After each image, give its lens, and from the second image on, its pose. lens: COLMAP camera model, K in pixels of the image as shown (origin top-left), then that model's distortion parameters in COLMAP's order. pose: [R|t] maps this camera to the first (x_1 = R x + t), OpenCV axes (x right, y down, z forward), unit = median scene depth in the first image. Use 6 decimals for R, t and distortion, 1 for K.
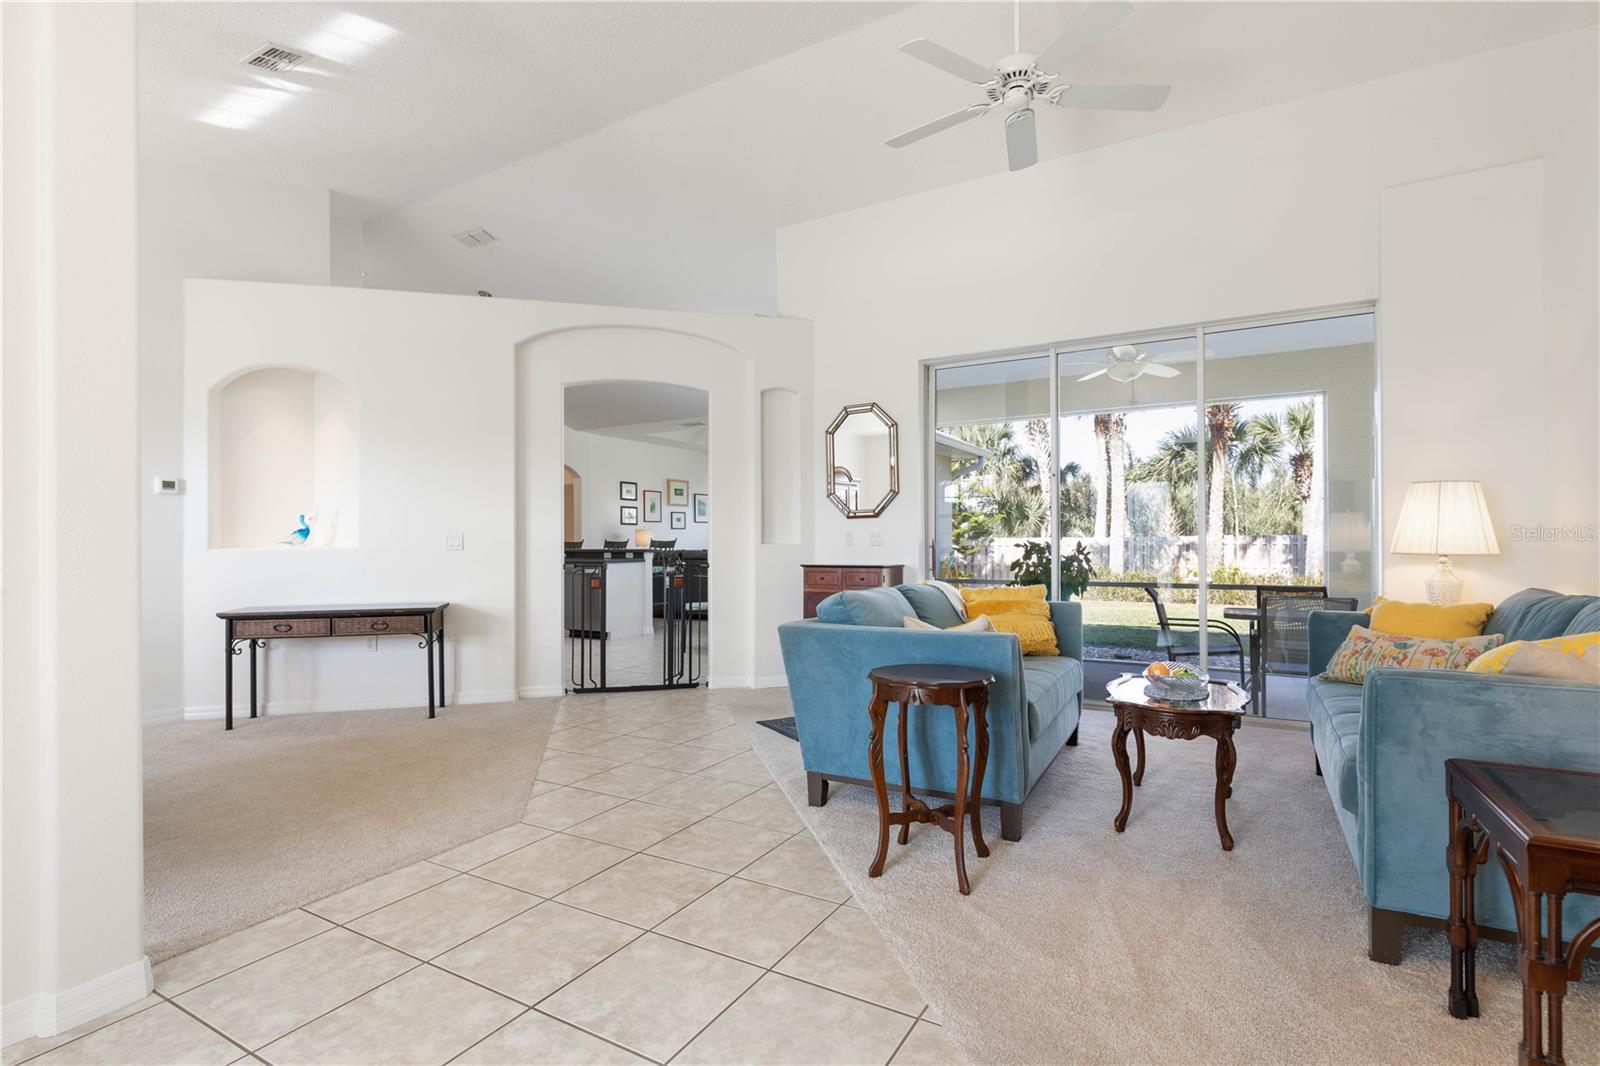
lens RADIAL K [[767.7, 0, 802.4], [0, 767.7, 535.4], [0, 0, 1]] dist [-0.005830, -0.000628]
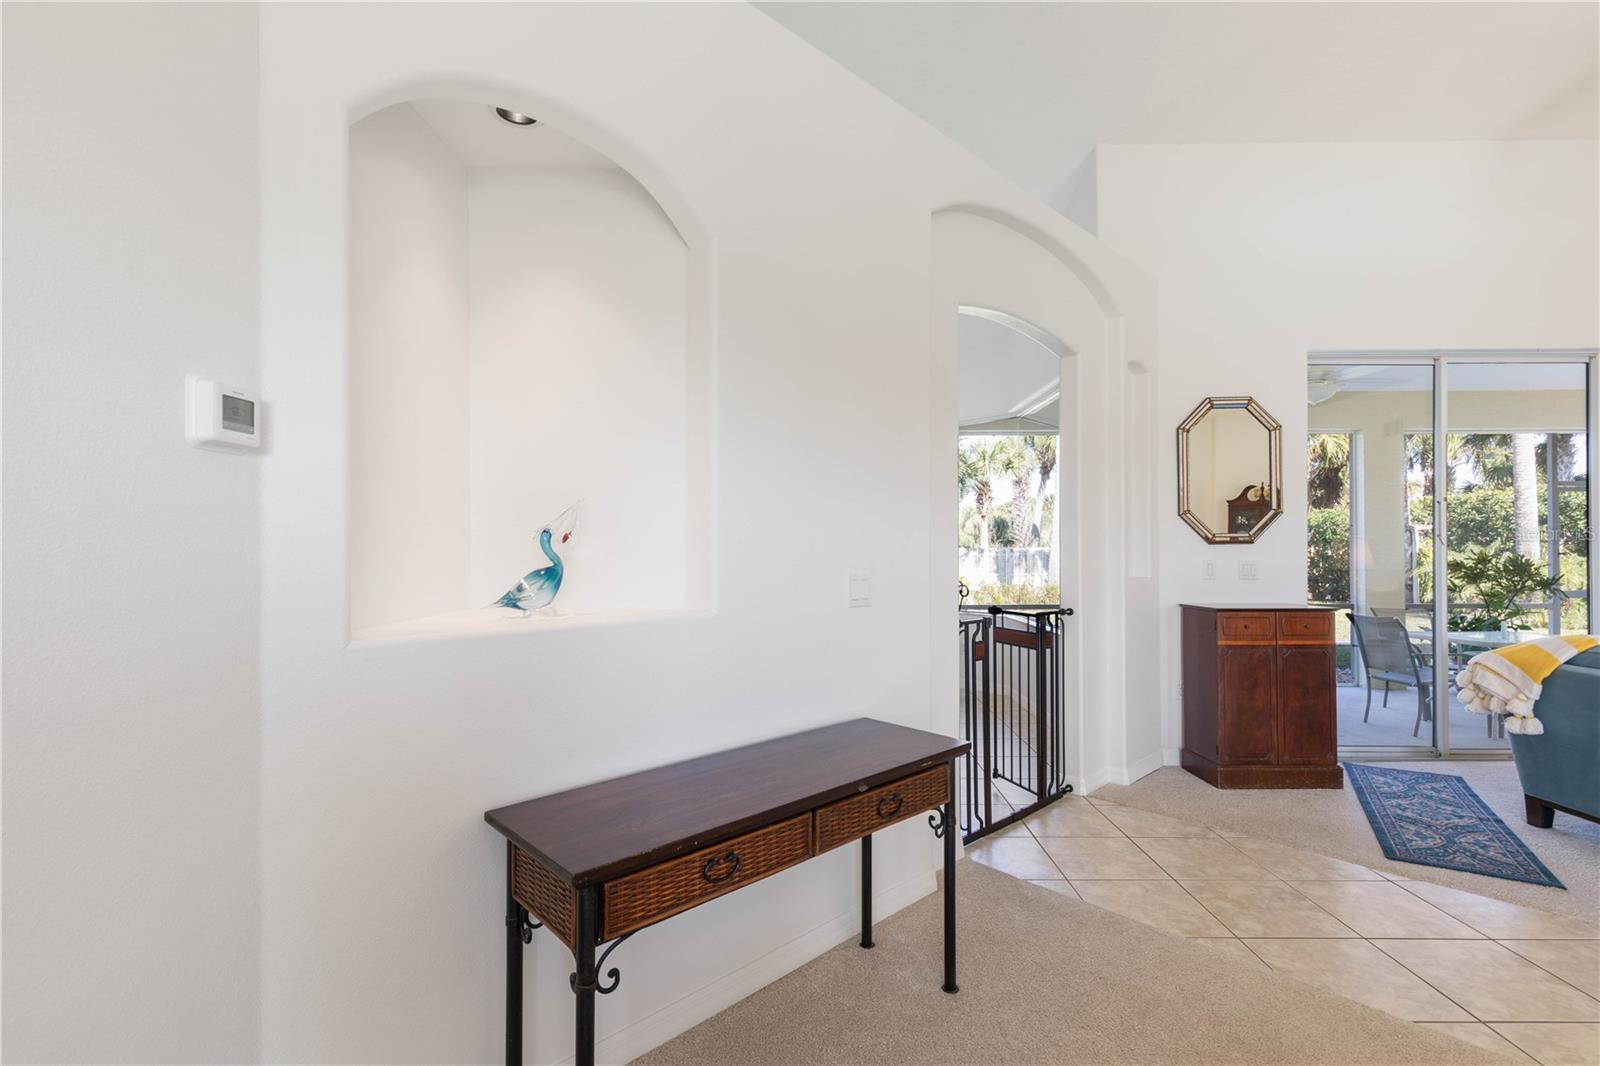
lens RADIAL K [[729.6, 0, 800.1], [0, 729.6, 548.4], [0, 0, 1]] dist [0.008943, -0.001757]
pose [[0.867337, 0.004608, 0.497700, -0.716312], [-0.007480, 0.999965, 0.003777, -0.019397], [-0.497665, -0.006999, 0.867341, 0.621370]]
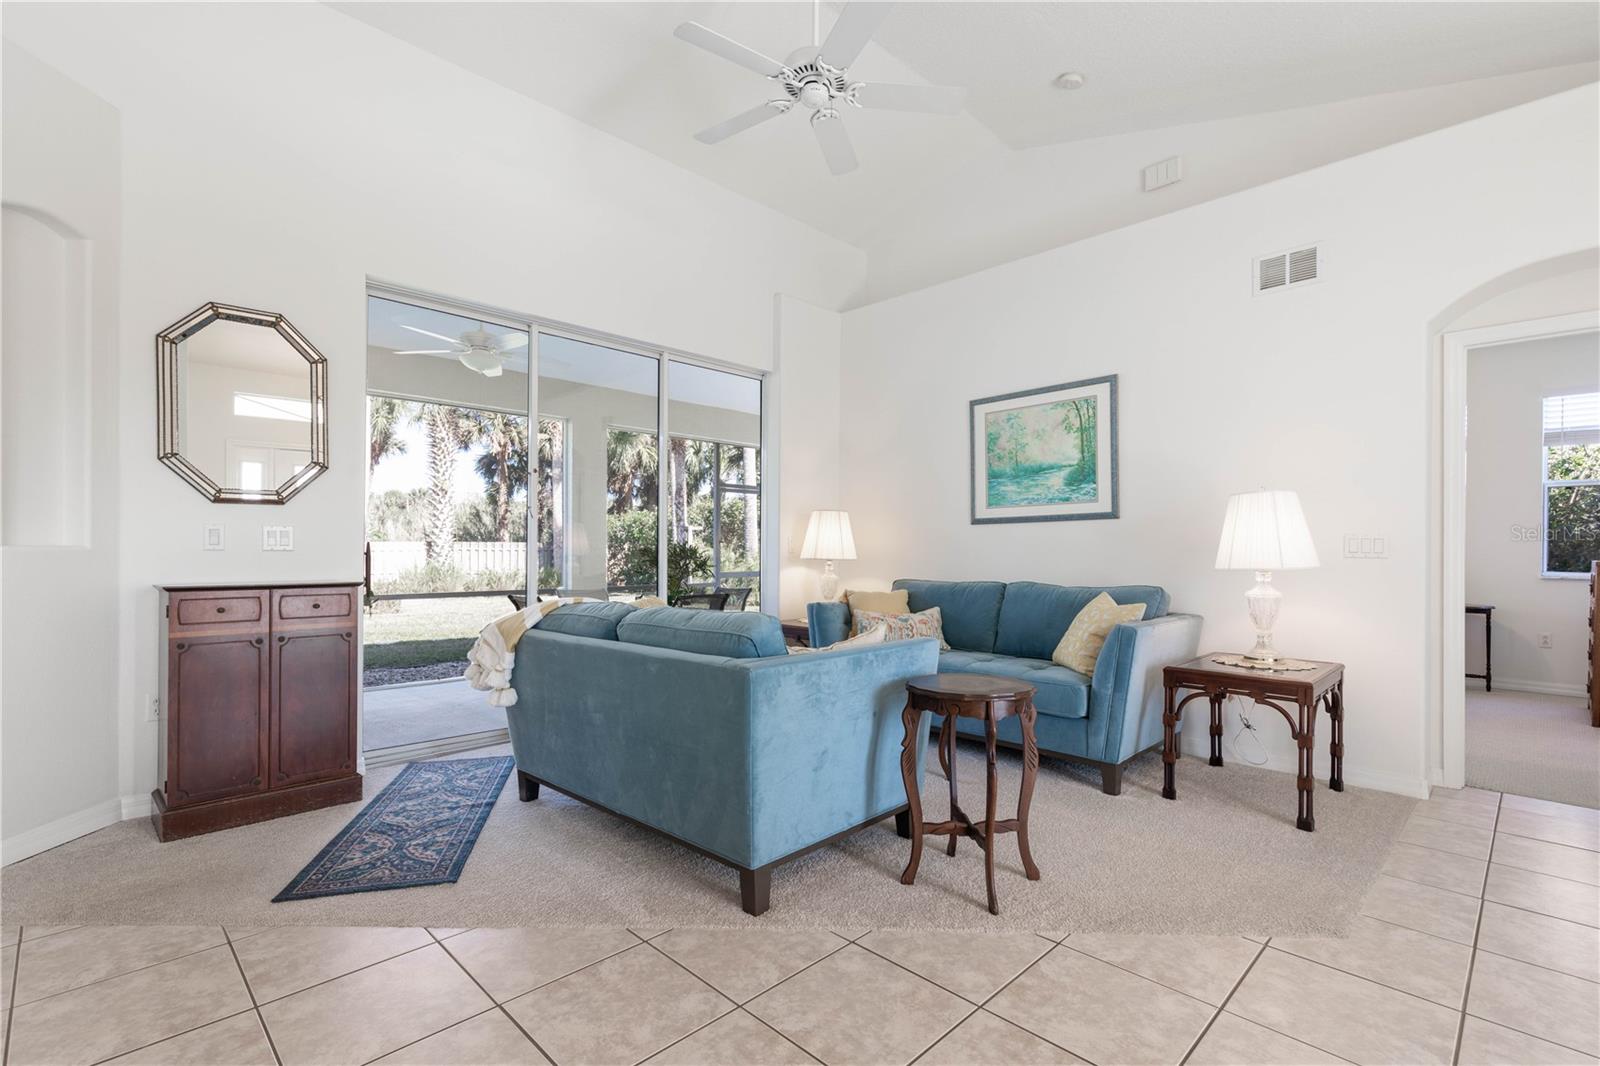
lens RADIAL K [[729.6, 0, 828.1], [0, 729.6, 553.5], [0, 0, 1]] dist [0.008943, -0.001757]
pose [[0.245399, 0.006858, 0.969398, -0.382236], [-0.013857, 0.999898, -0.003565, 0.011761], [-0.969323, -0.012558, 0.245469, 0.470064]]
